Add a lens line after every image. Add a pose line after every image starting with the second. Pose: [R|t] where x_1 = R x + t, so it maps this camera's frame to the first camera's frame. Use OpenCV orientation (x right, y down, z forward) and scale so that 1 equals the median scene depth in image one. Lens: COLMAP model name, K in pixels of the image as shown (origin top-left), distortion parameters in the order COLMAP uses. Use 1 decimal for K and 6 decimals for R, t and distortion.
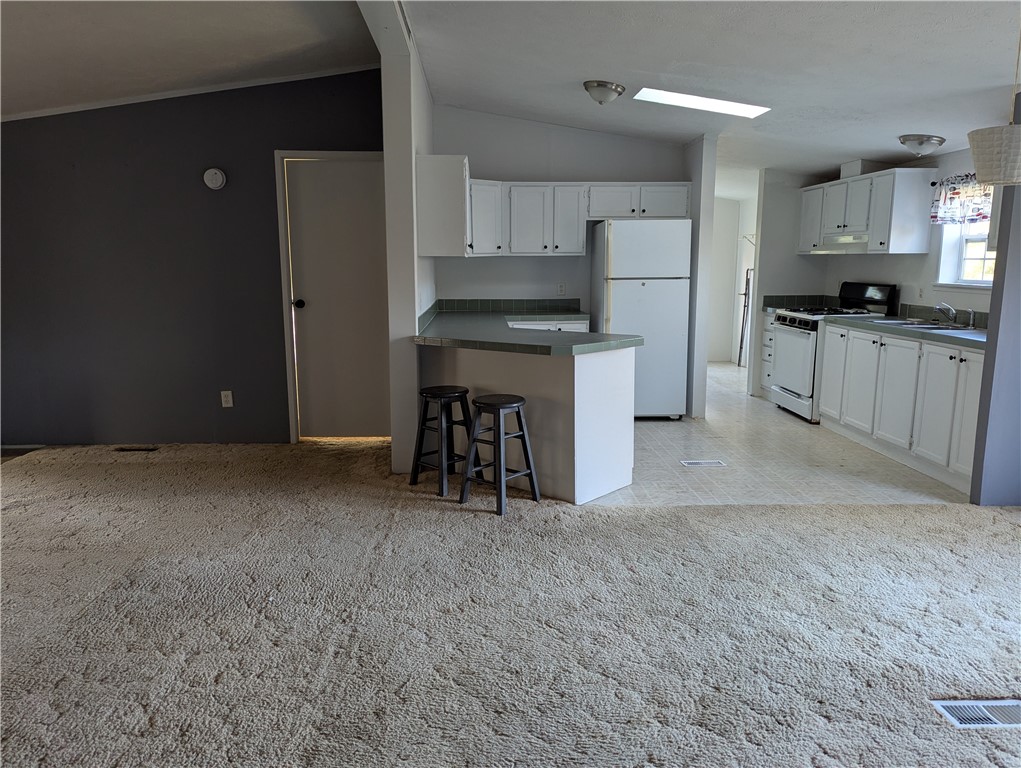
lens RADIAL K [[700.7, 0, 504.8], [0, 700.7, 378.0], [0, 0, 1]] dist [0.070458, -0.071423]
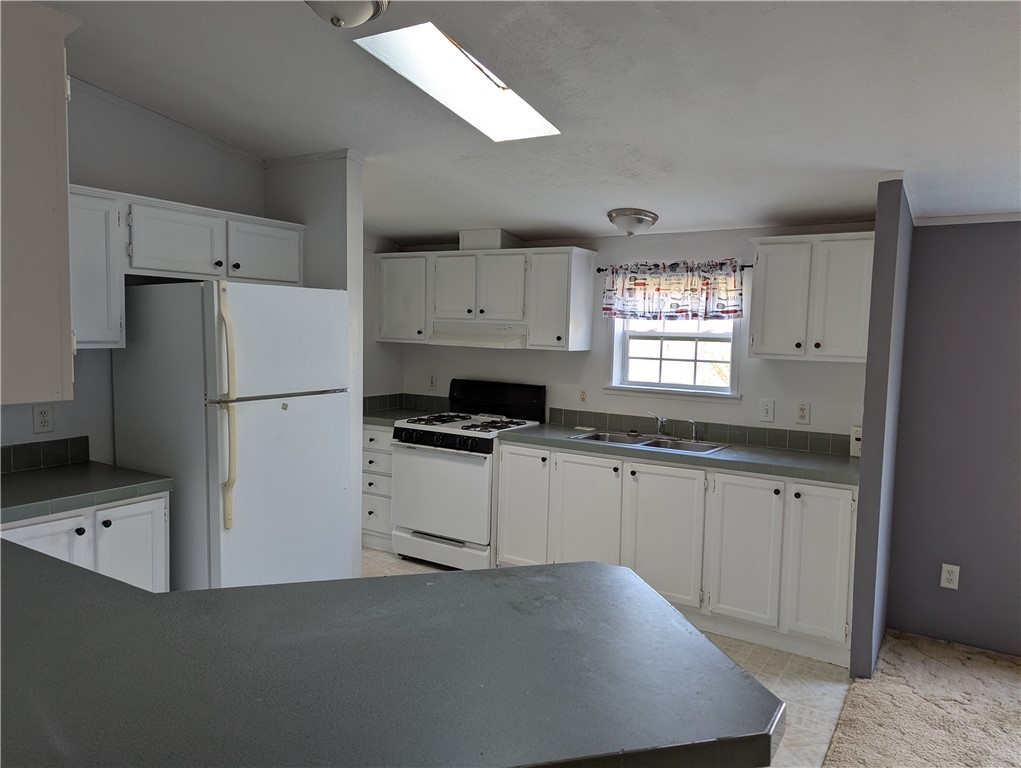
lens RADIAL K [[712.6, 0, 510.5], [0, 712.6, 384.0], [0, 0, 1]] dist [0.045602, -0.001946]
pose [[0.571800, -0.047982, 0.818989, -0.155619], [0.109708, 0.993794, -0.018372, -0.128676], [-0.813024, 0.100355, 0.573516, 0.589426]]
